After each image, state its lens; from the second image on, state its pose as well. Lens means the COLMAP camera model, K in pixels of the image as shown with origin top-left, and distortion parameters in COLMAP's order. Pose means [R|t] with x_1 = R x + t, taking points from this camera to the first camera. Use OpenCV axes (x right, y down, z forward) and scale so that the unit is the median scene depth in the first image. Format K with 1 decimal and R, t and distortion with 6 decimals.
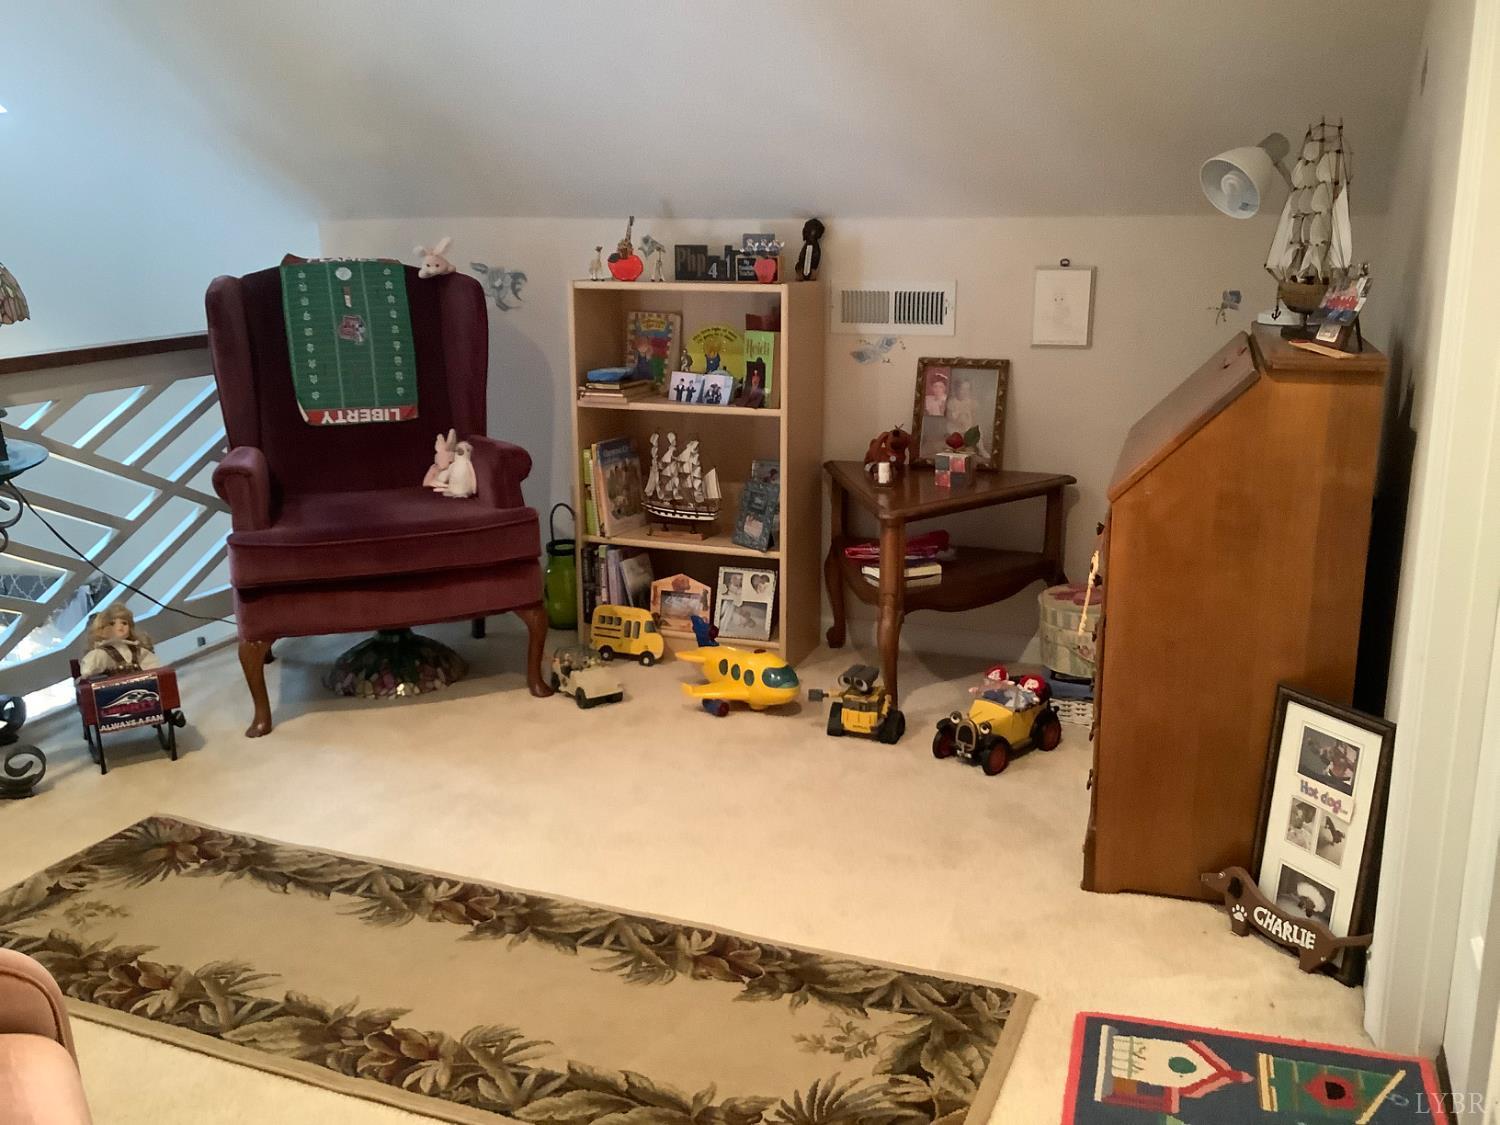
lens RADIAL K [[1352.3, 0, 748.8], [0, 1352.3, 547.8], [0, 0, 1]] dist [0.096098, -0.218798]
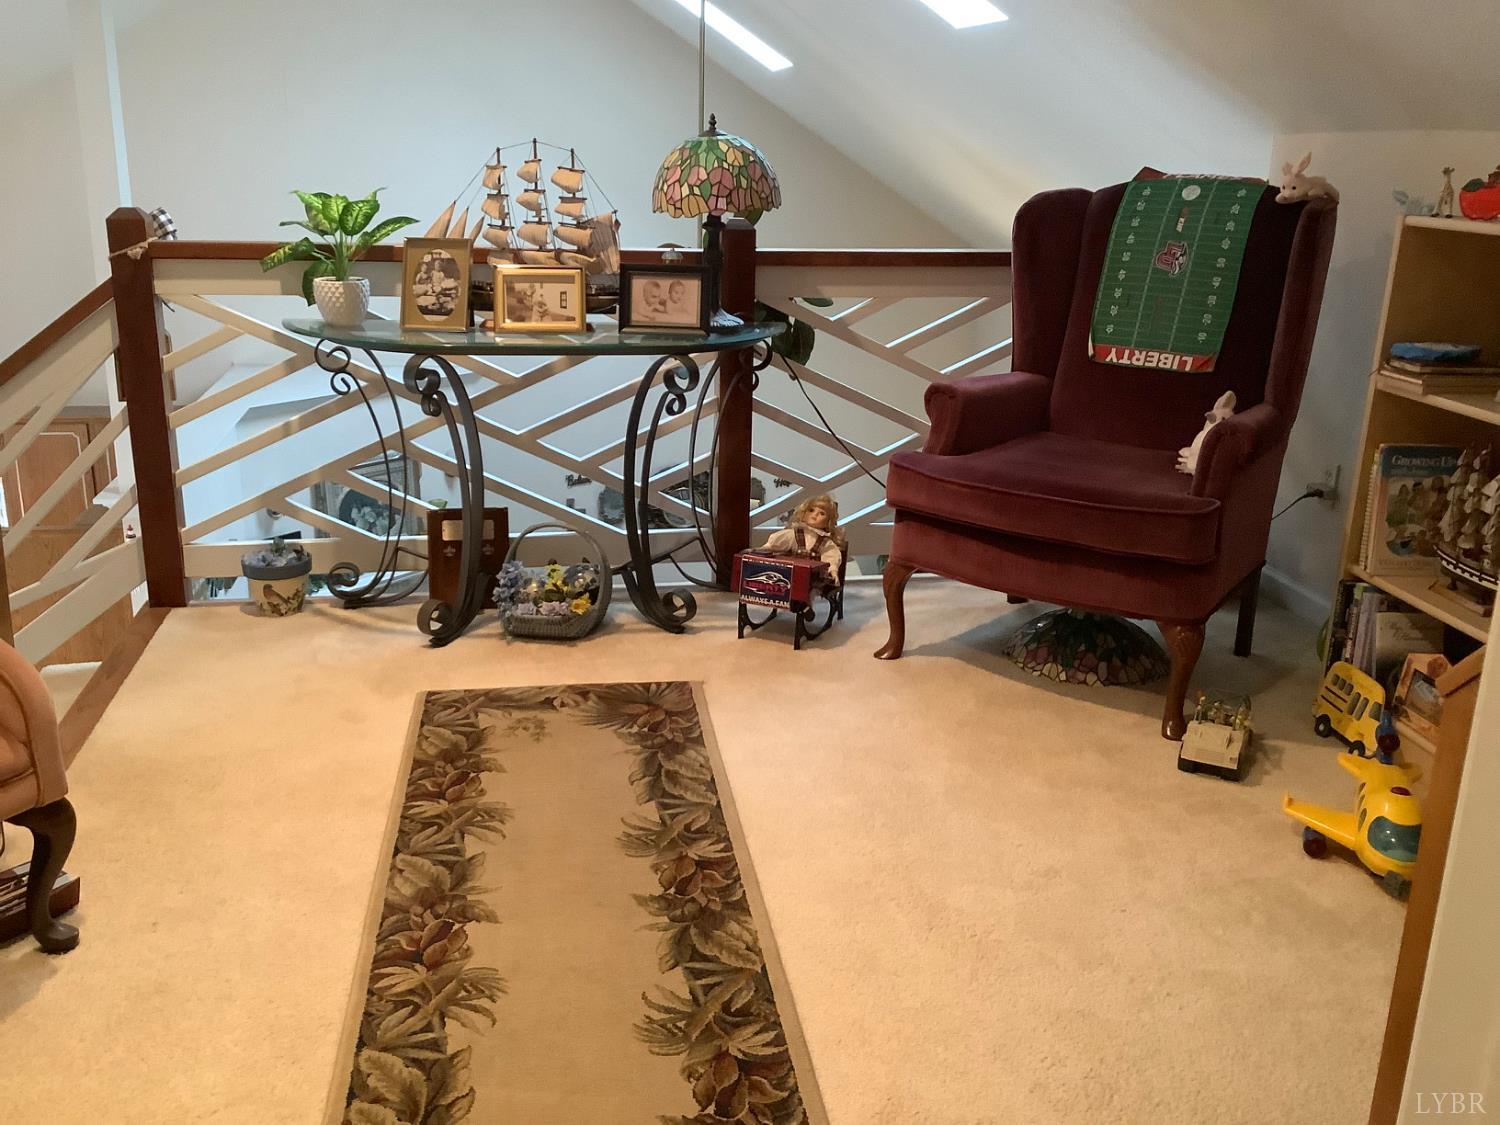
lens RADIAL K [[1352.3, 0, 748.8], [0, 1352.3, 547.8], [0, 0, 1]] dist [0.096098, -0.218798]
pose [[0.506880, 0.260264, -0.821787, 0.328198], [-0.223721, 0.960384, 0.166167, -0.069407], [0.832479, 0.099624, 0.545026, 0.334572]]
